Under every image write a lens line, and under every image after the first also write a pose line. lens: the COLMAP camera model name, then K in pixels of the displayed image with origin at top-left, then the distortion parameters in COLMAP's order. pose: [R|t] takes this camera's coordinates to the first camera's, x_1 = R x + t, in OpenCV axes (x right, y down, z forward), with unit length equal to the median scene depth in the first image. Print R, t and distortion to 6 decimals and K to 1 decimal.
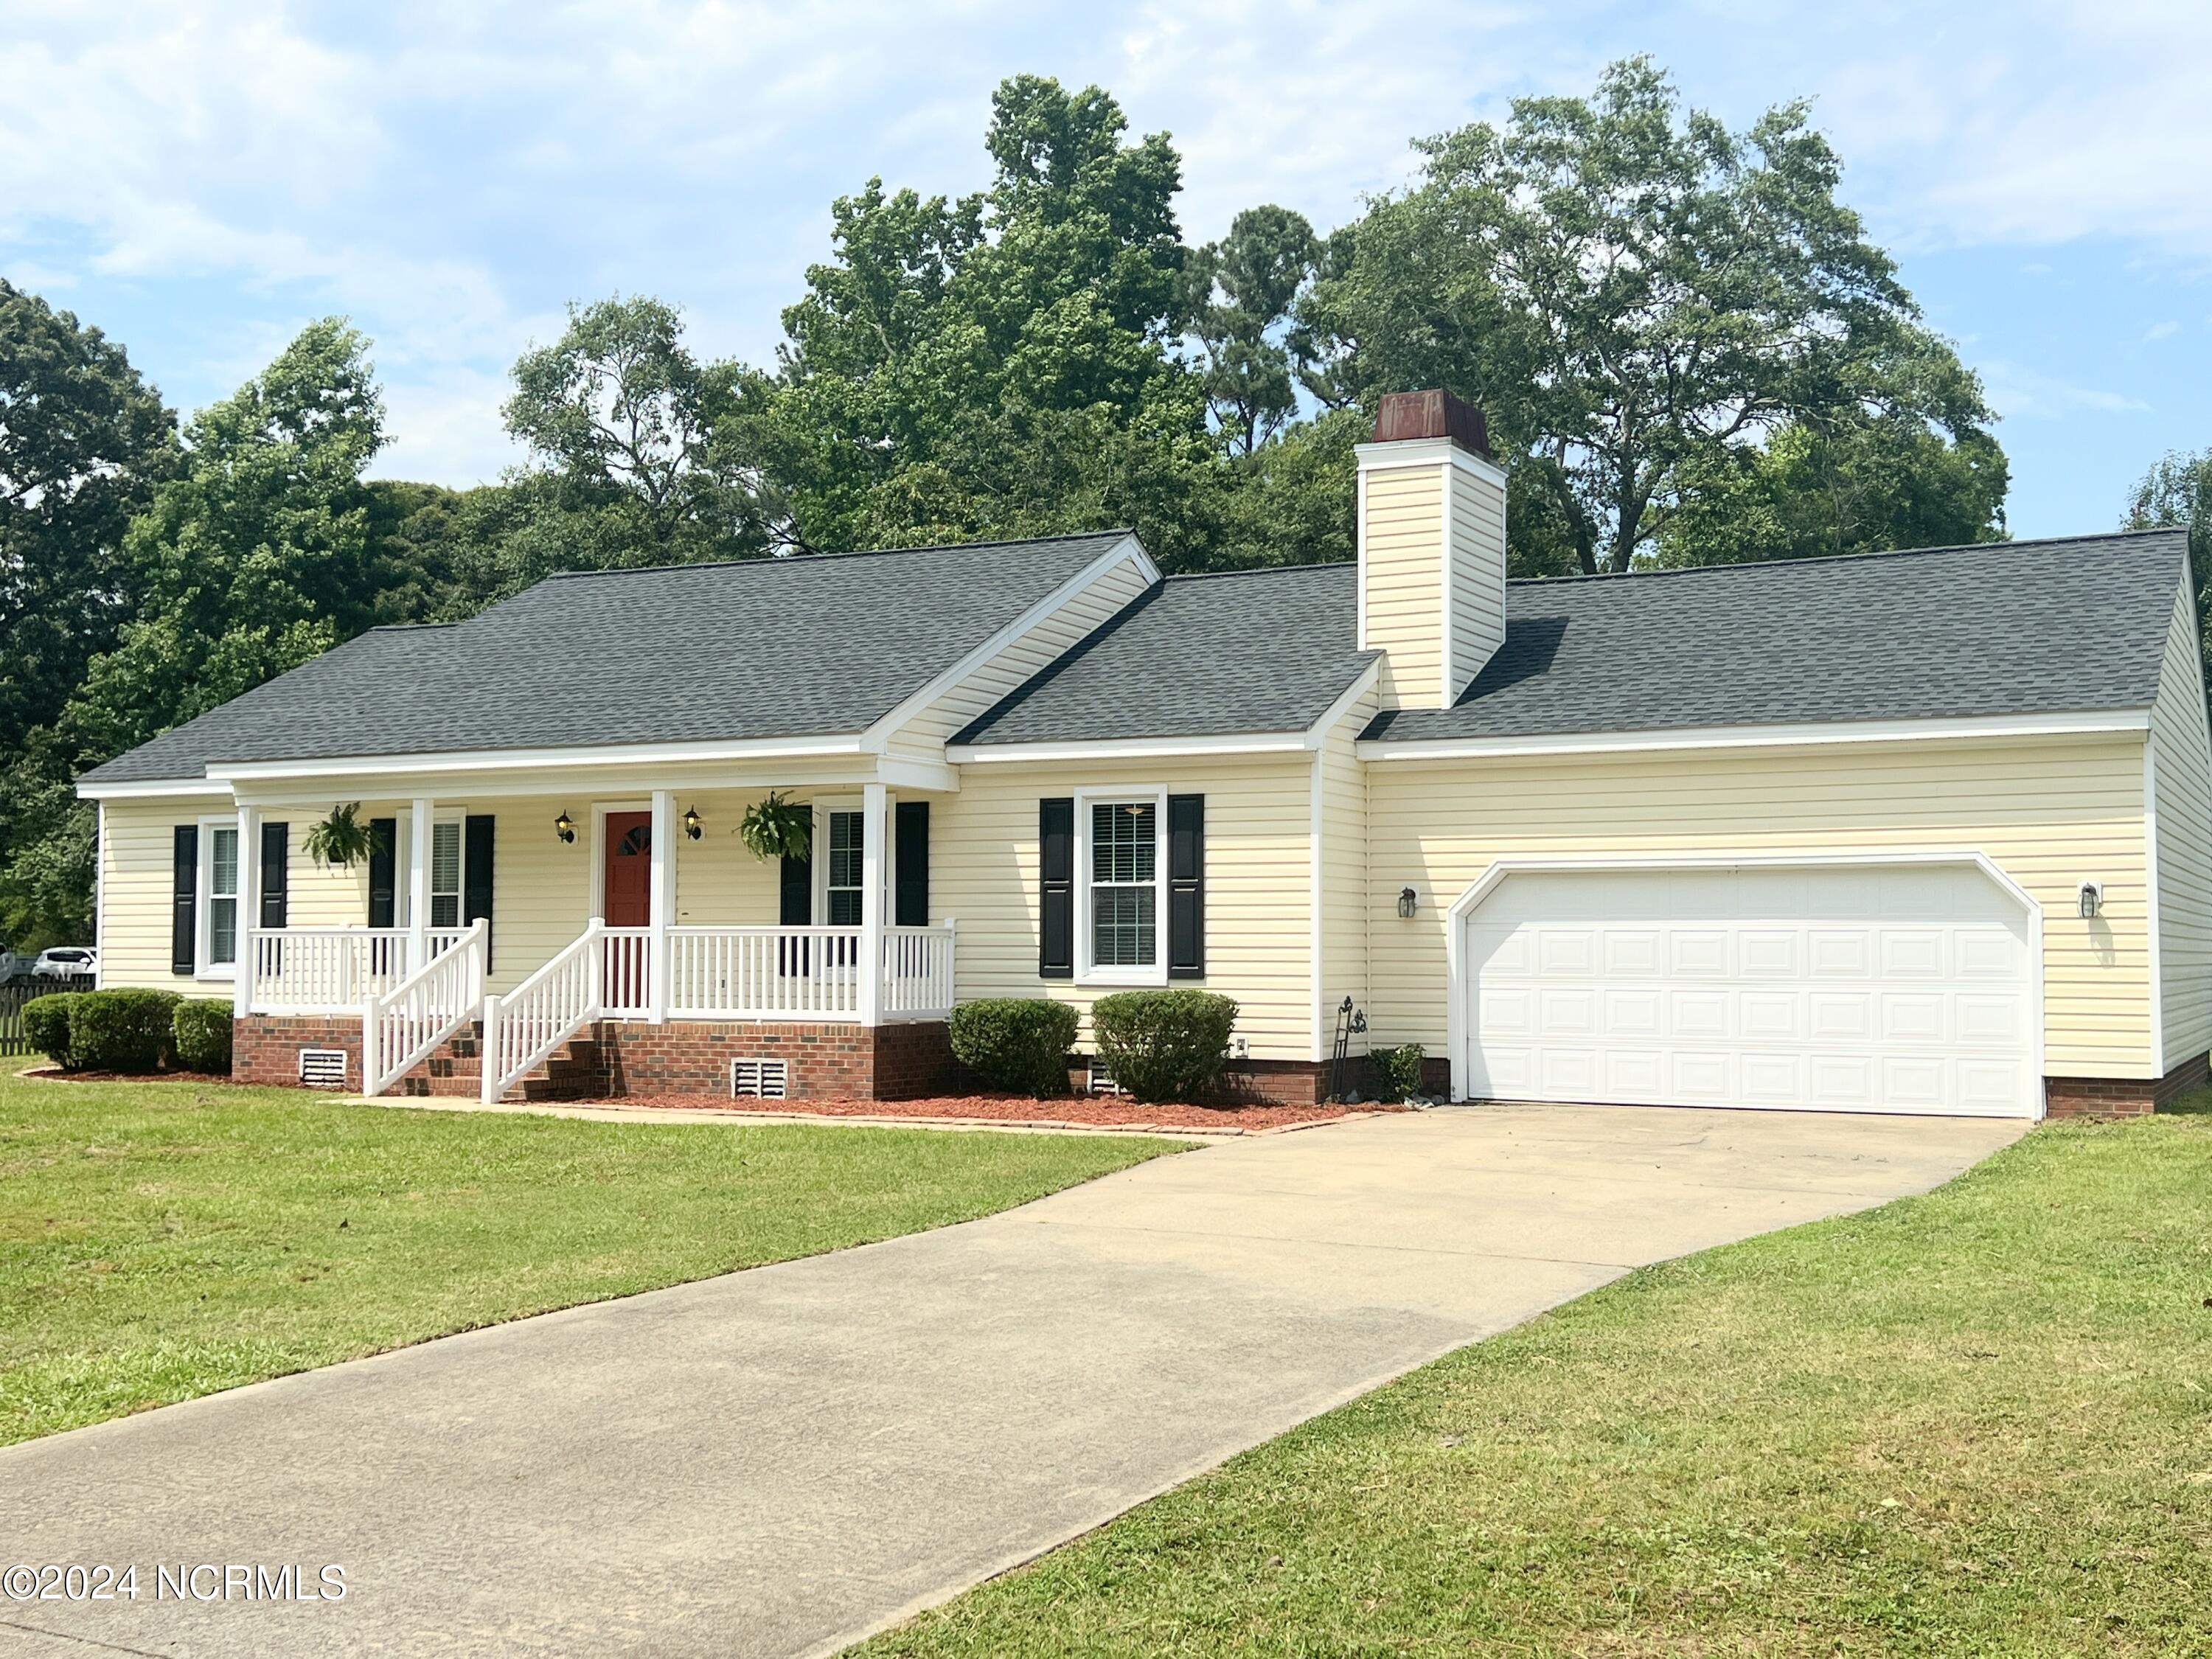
lens RADIAL K [[2496.8, 0, 1186.3], [0, 2496.8, 832.5], [0, 0, 1]] dist [0.150953, -0.682156]
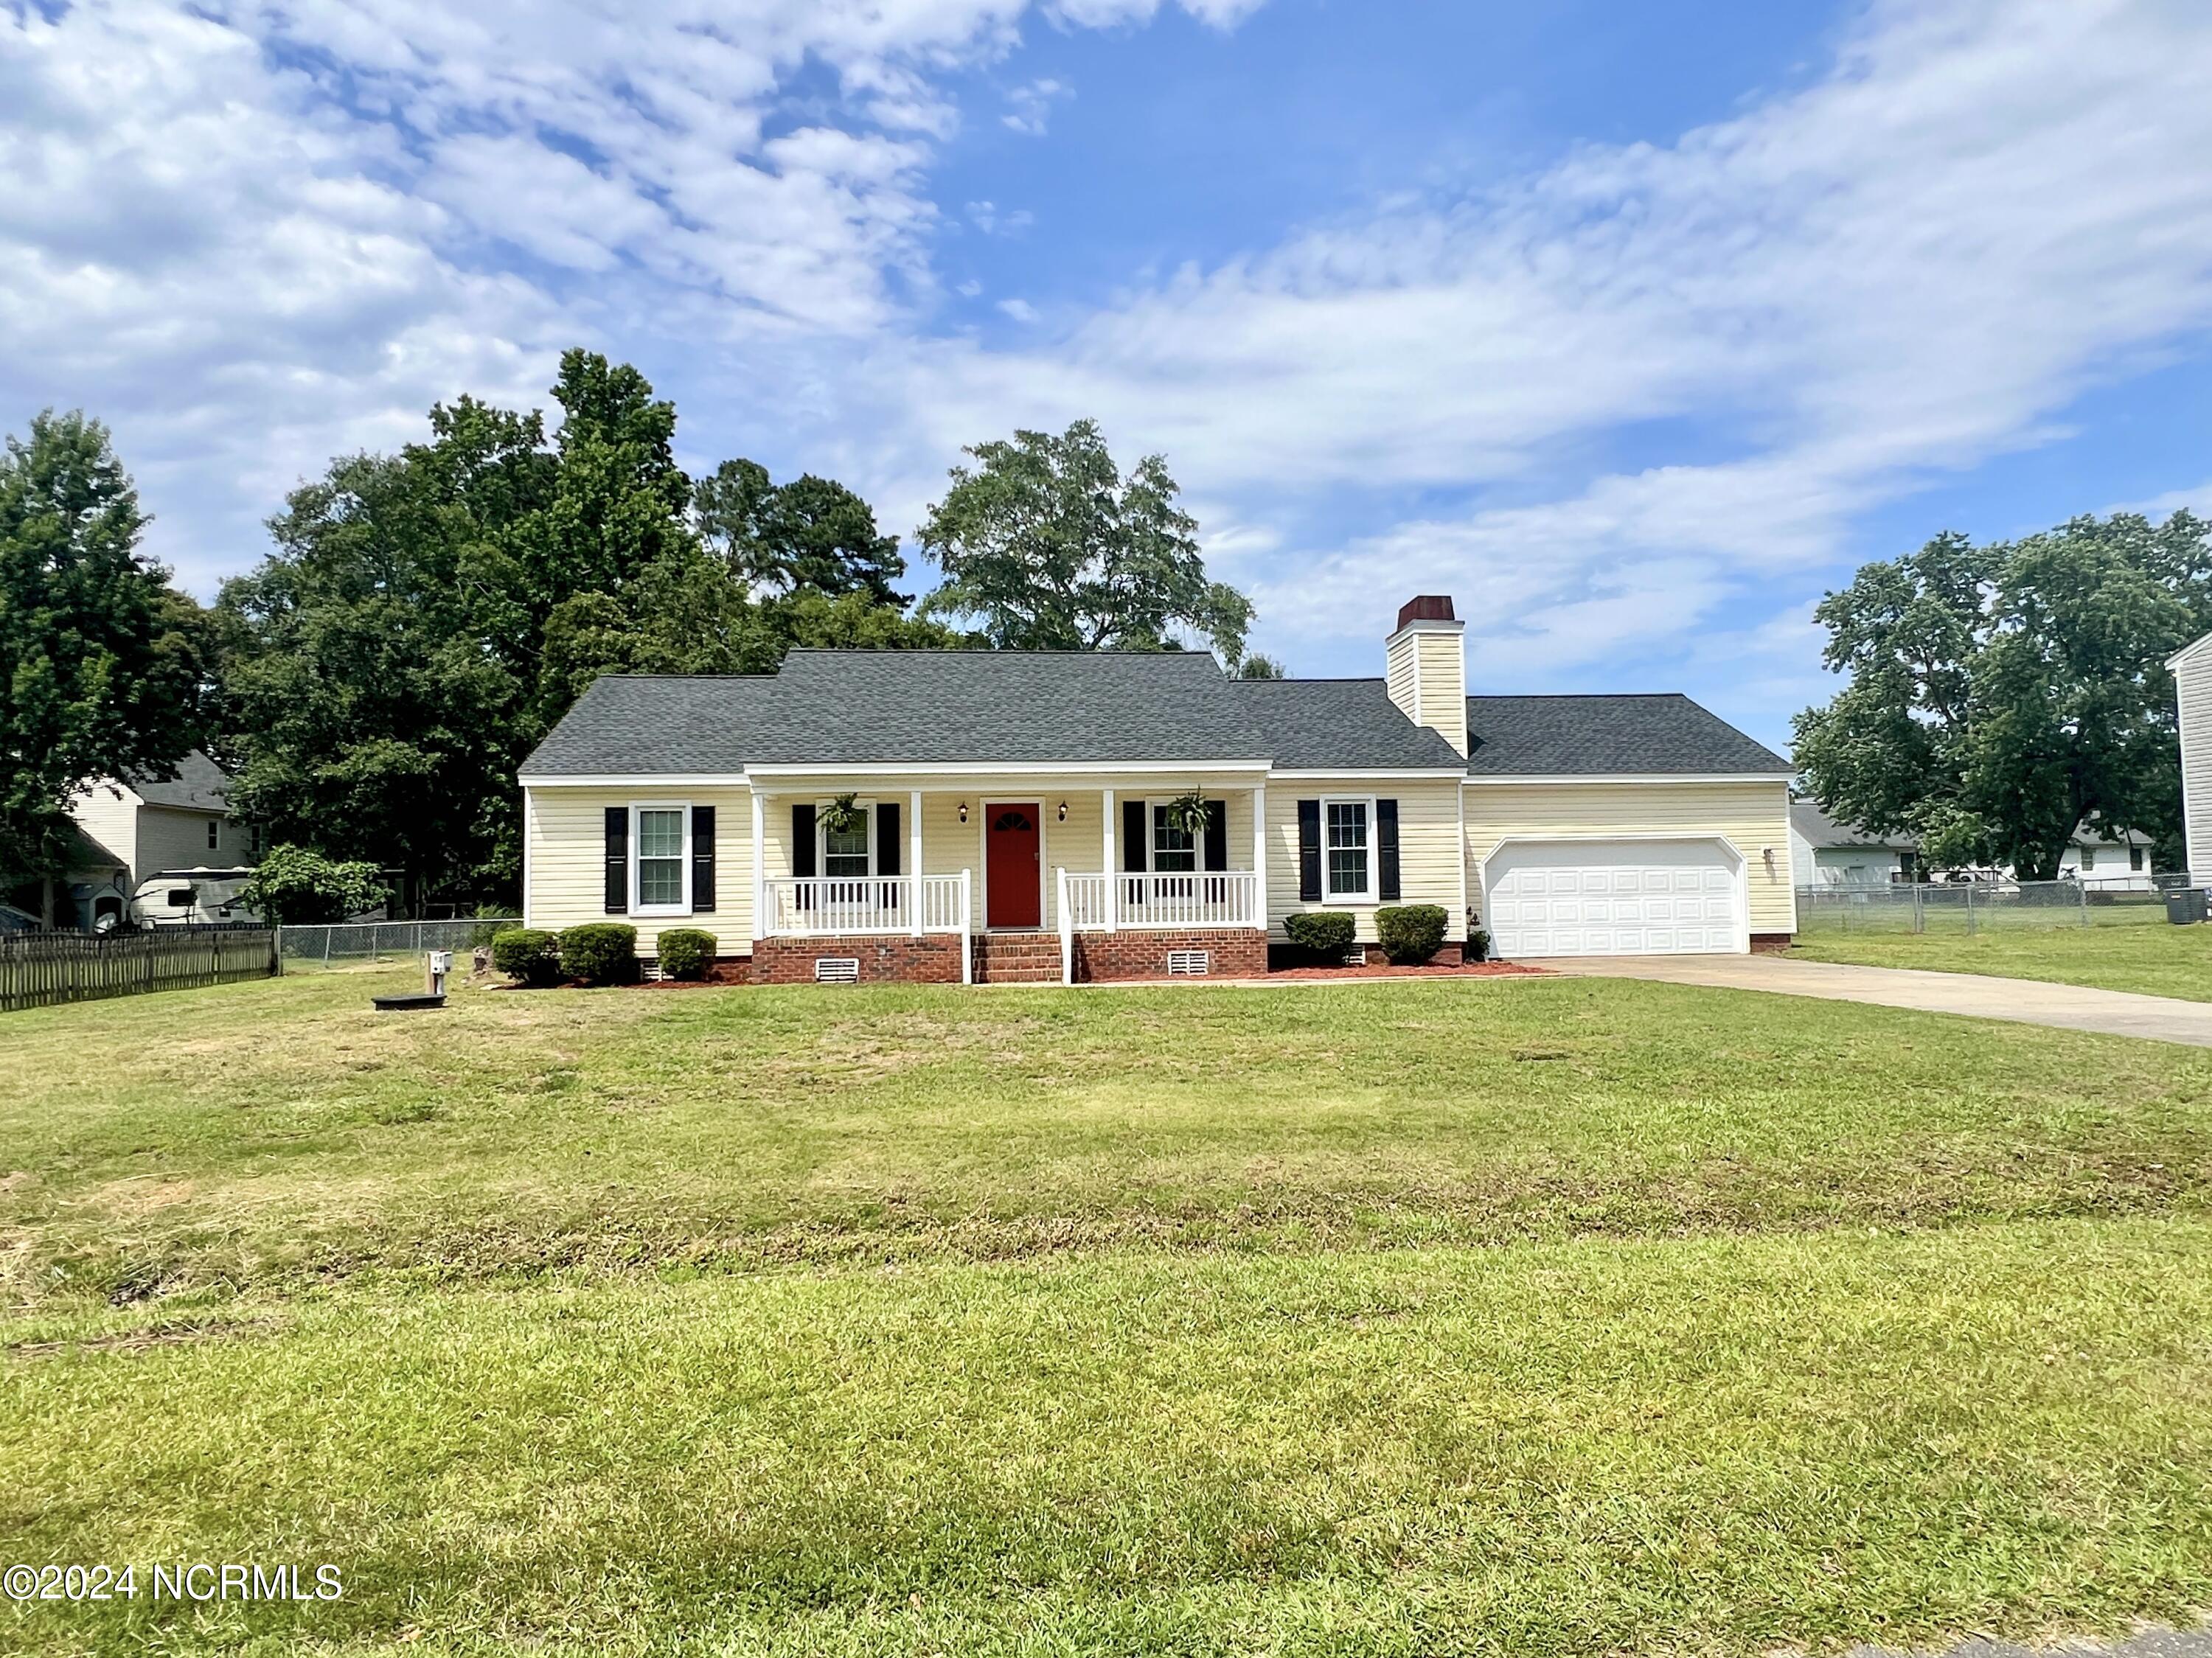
lens RADIAL K [[1353.1, 0, 1106.0], [0, 1353.1, 829.0], [0, 0, 1]] dist [0.005320, 0.067943]
pose [[0.848484, 0.010456, 0.529118, -0.684213], [-0.008855, 0.999945, -0.005561, 0.013485], [-0.529147, 0.000033, 0.848530, 0.254595]]
